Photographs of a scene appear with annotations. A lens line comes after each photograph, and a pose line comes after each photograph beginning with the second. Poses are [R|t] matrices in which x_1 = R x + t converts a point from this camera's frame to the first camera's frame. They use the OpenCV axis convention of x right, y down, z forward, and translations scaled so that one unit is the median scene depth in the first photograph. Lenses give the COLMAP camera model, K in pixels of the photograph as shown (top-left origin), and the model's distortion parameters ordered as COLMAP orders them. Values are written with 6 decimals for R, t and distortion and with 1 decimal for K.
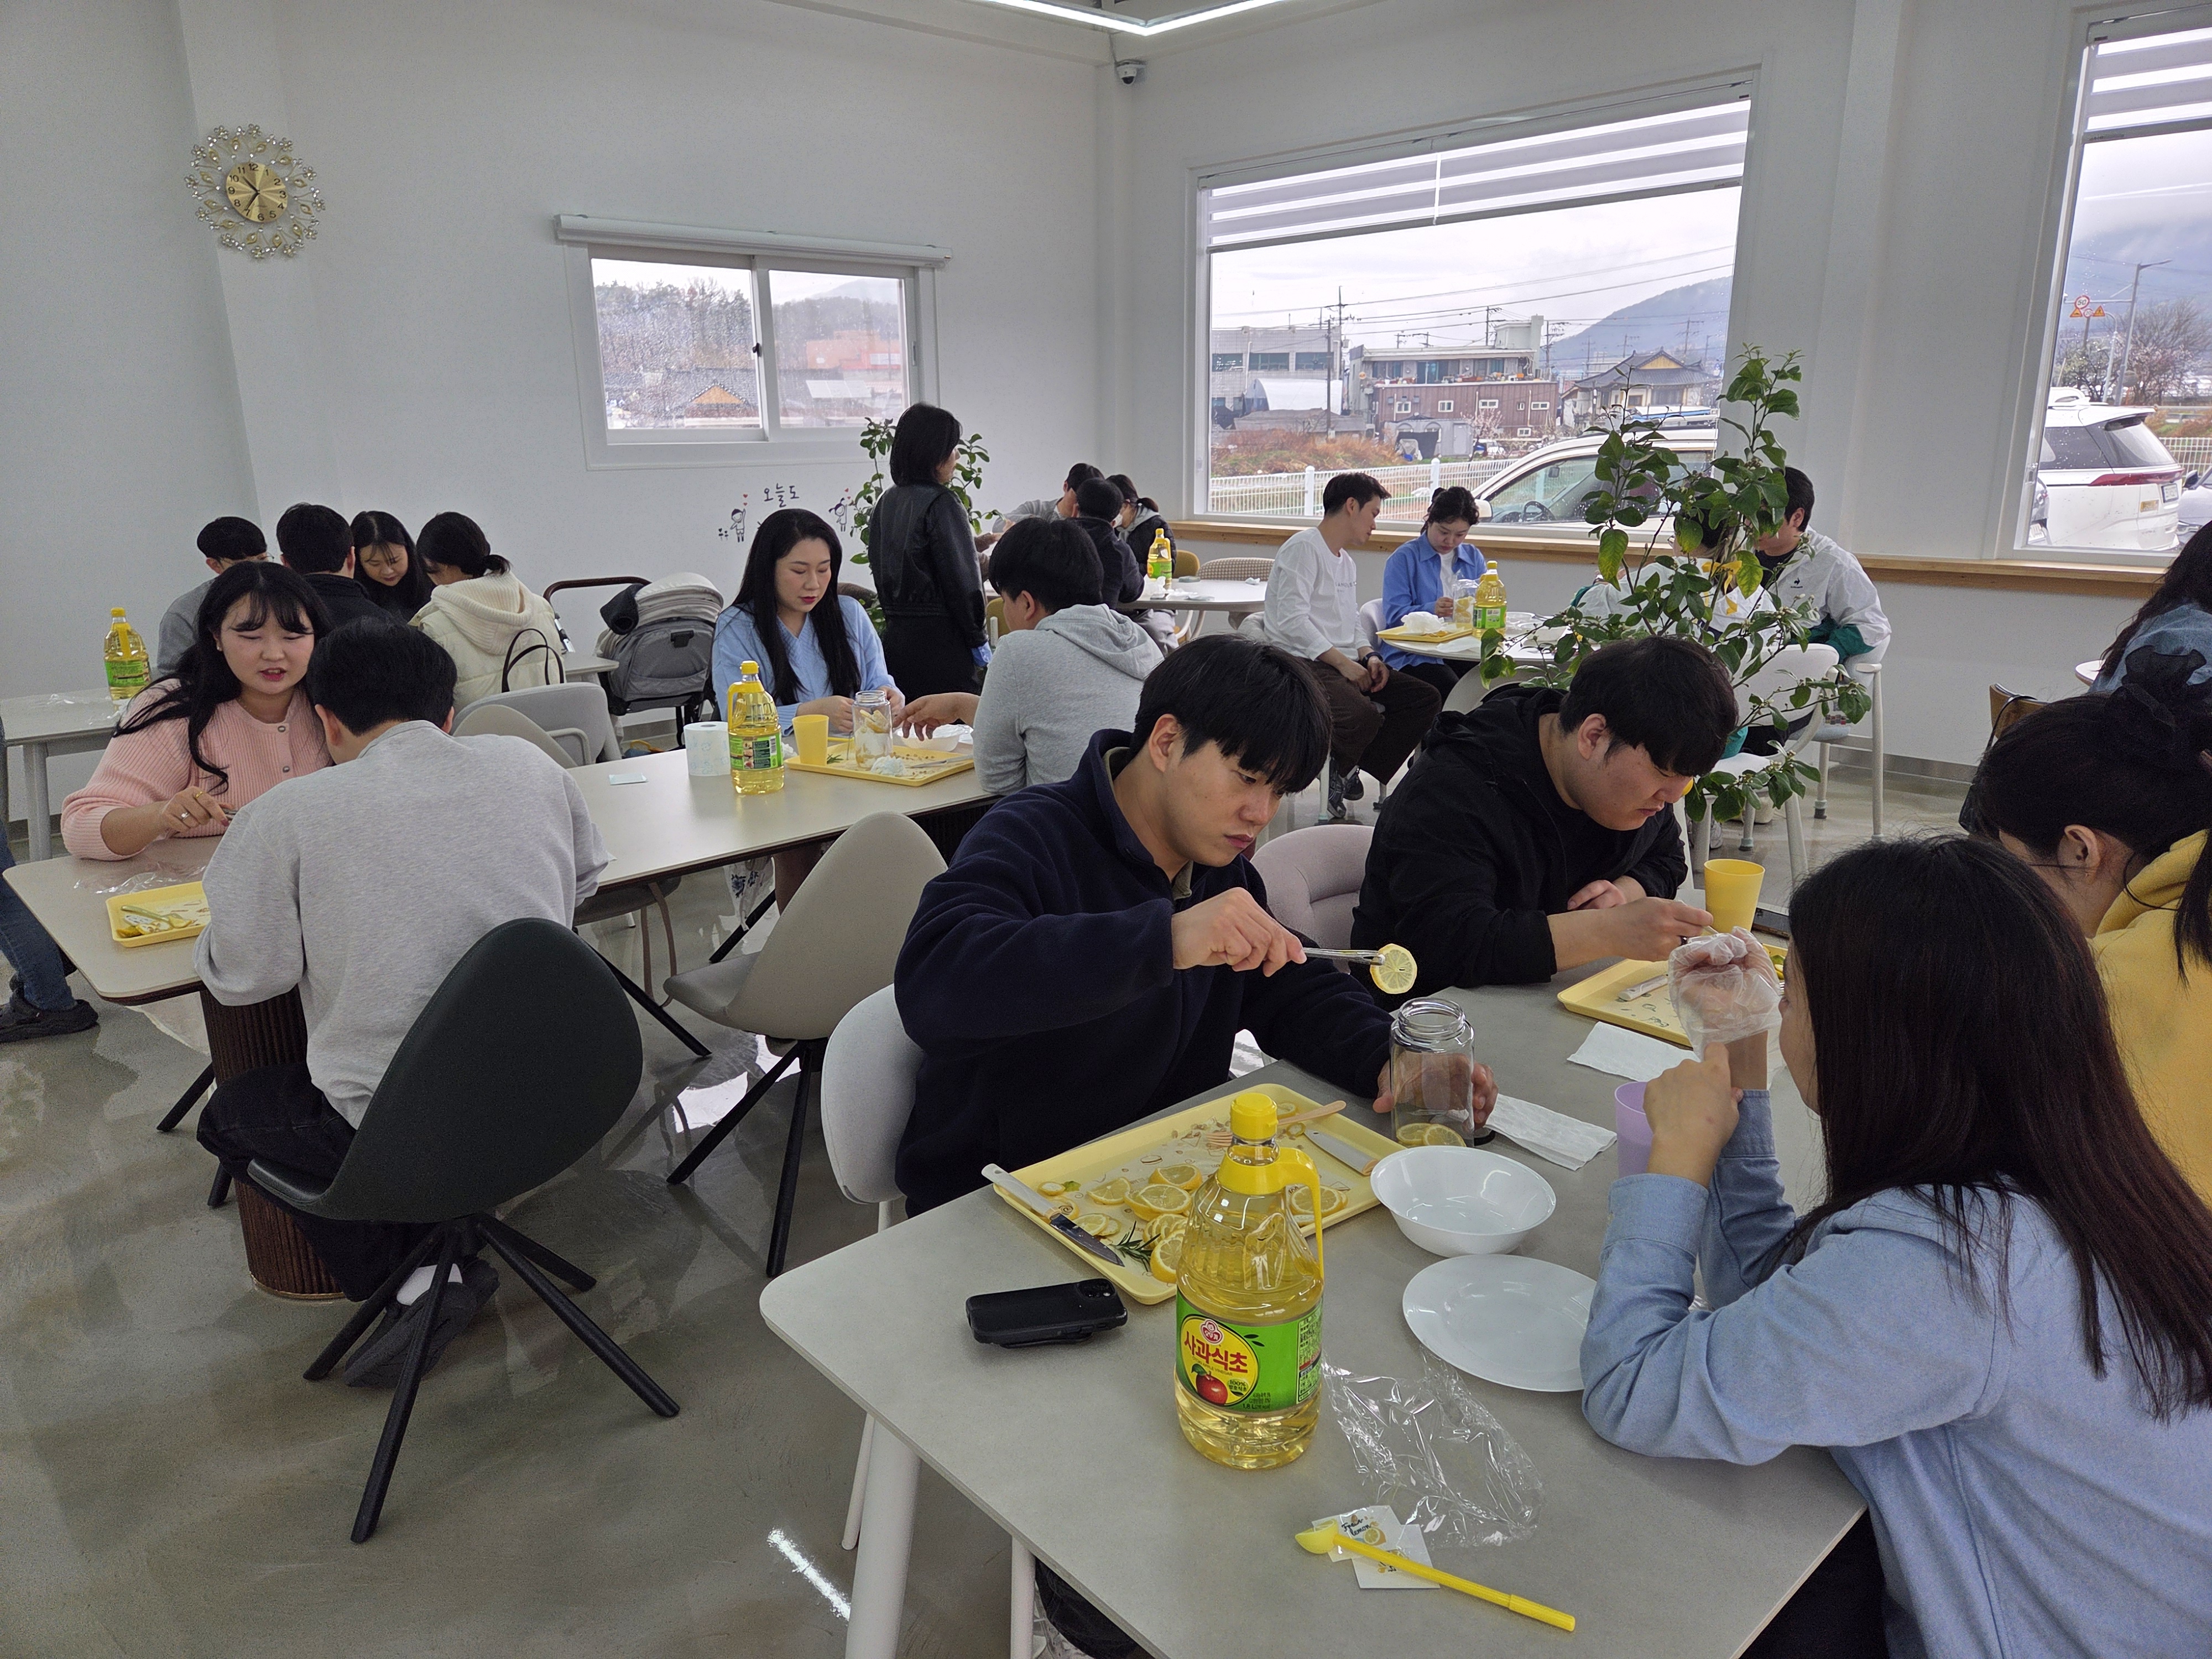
lens RADIAL K [[1508.7, 0, 1096.5], [0, 1508.7, 816.6], [0, 0, 1]] dist [0.032459, -0.021906]
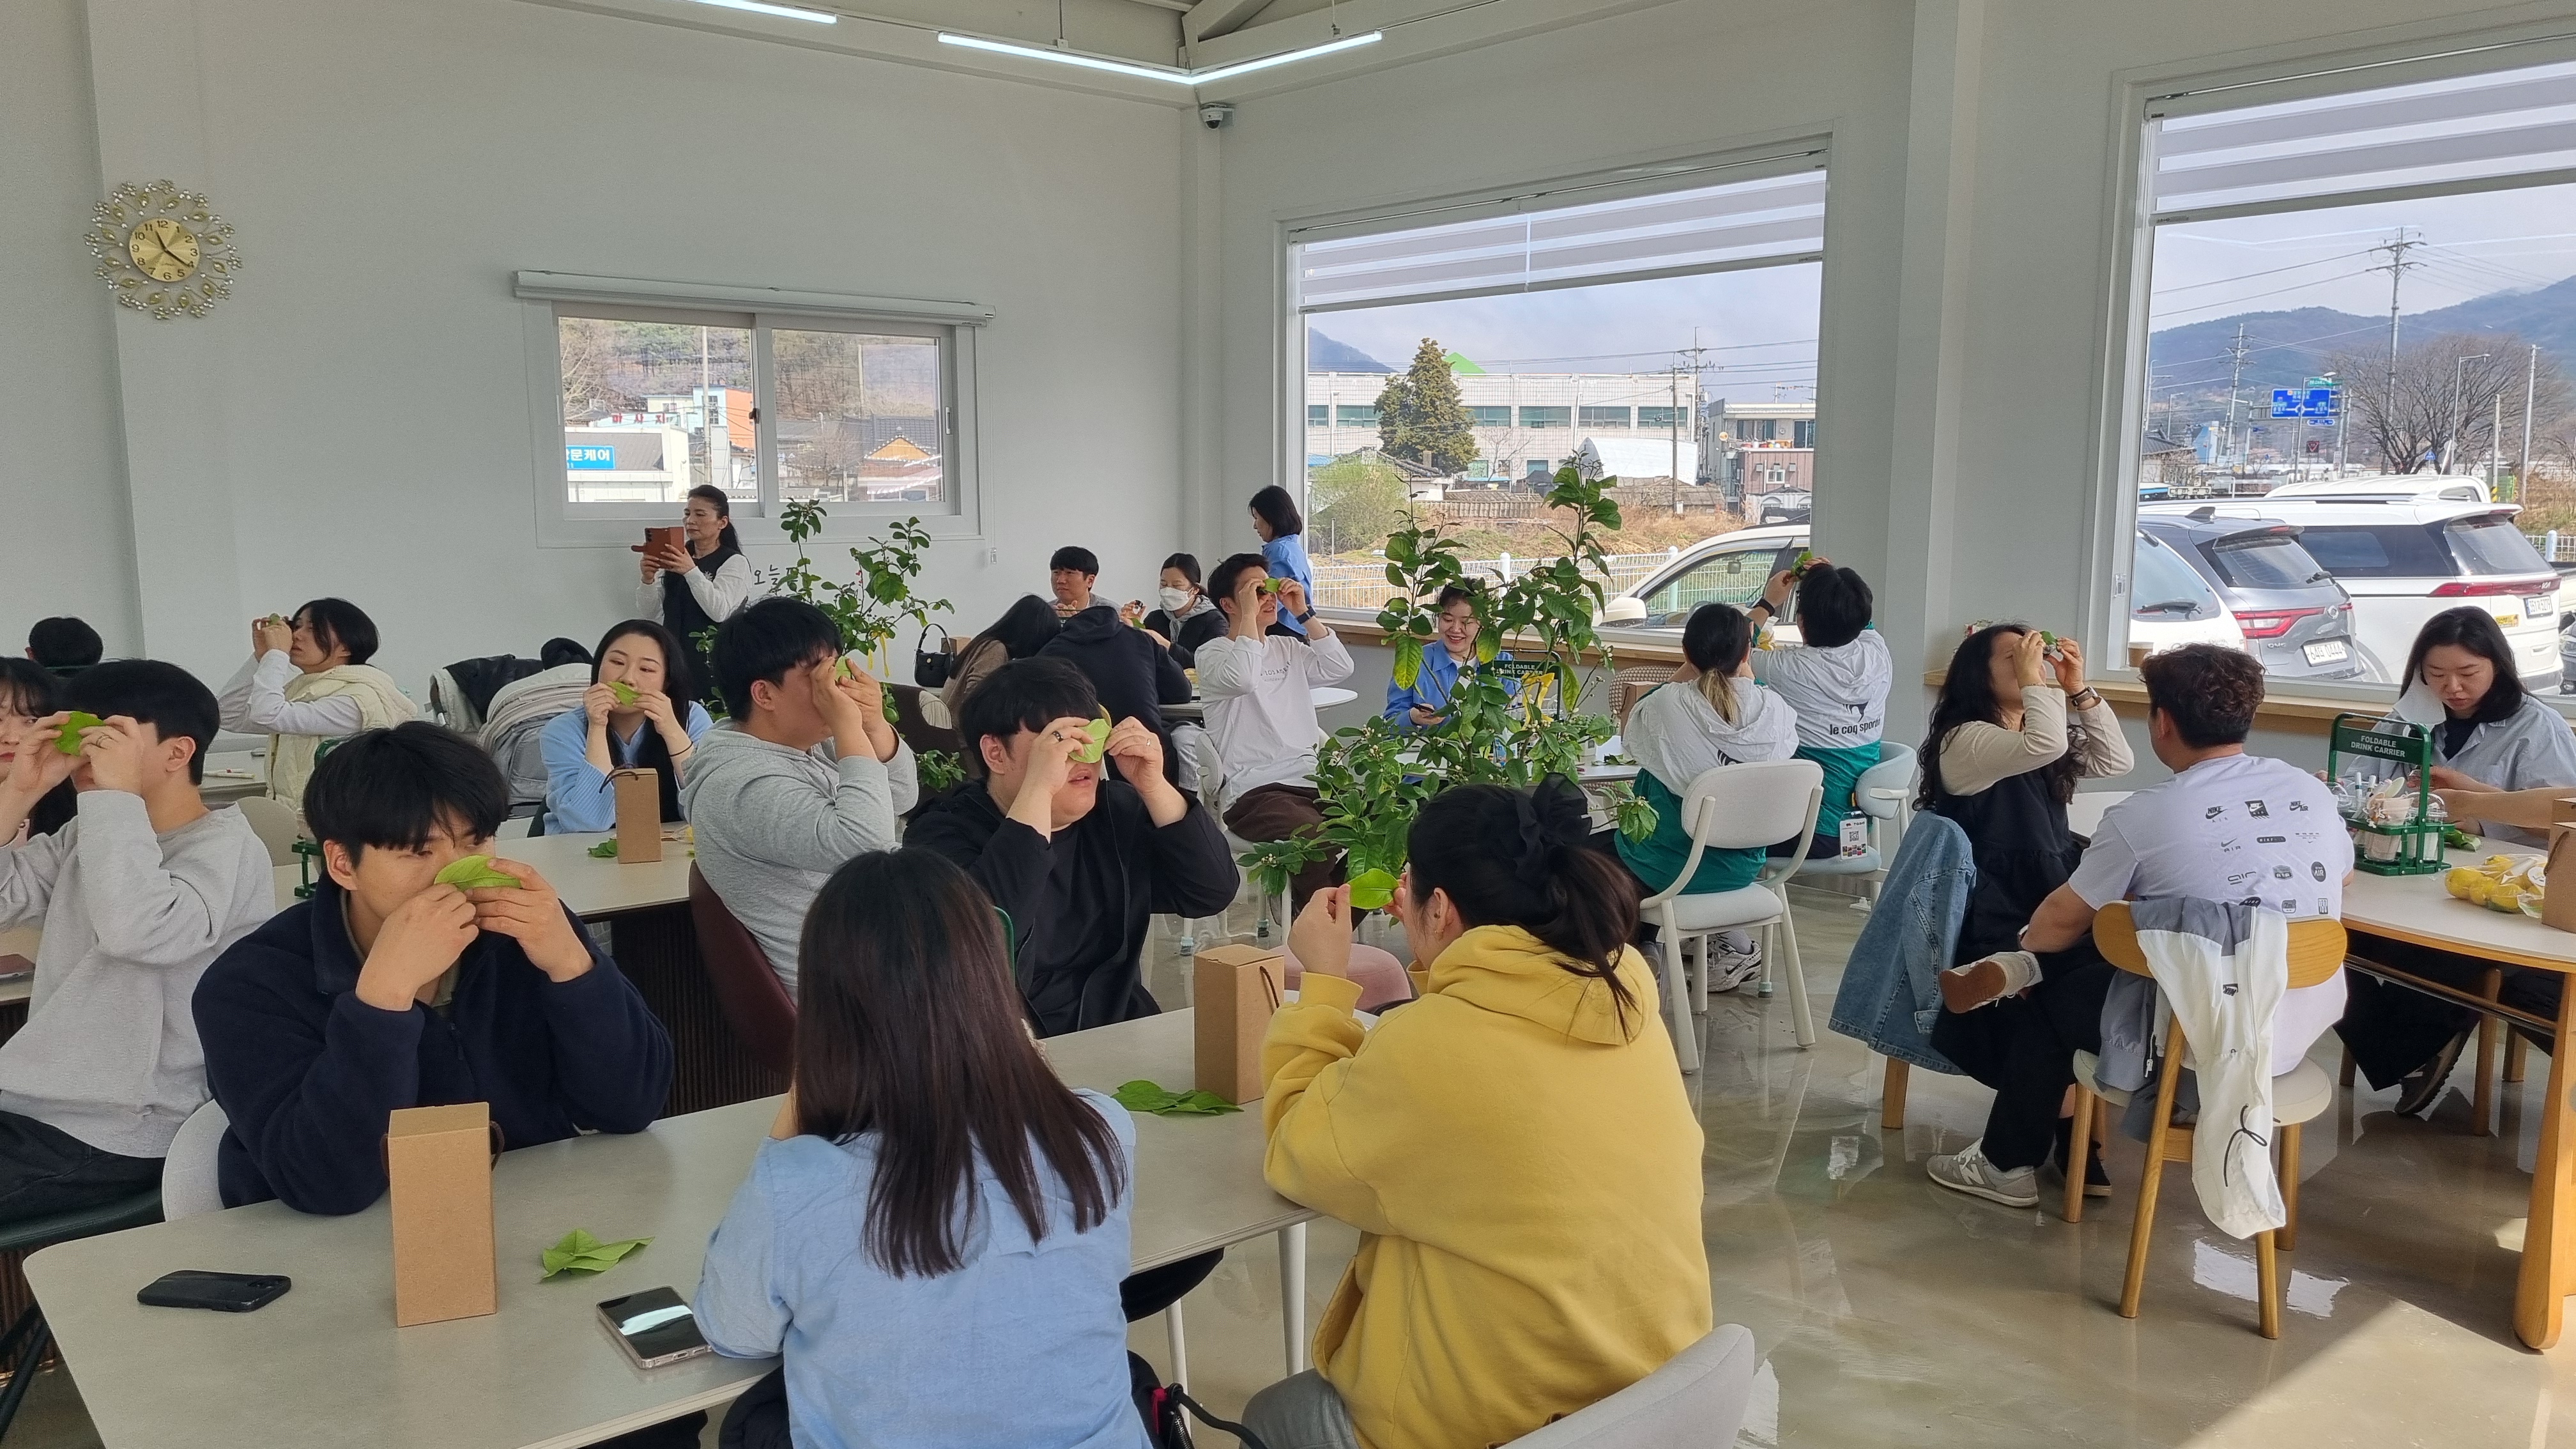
lens RADIAL K [[1976.6, 0, 1295.0], [0, 1976.6, 736.6], [0, 0, 1]] dist [0.060069, -0.021945]
pose [[0.998962, 0.022081, -0.039838, 0.168173], [-0.027066, 0.991238, -0.129282, 0.021992], [0.036635, 0.130226, 0.990807, -0.133366]]
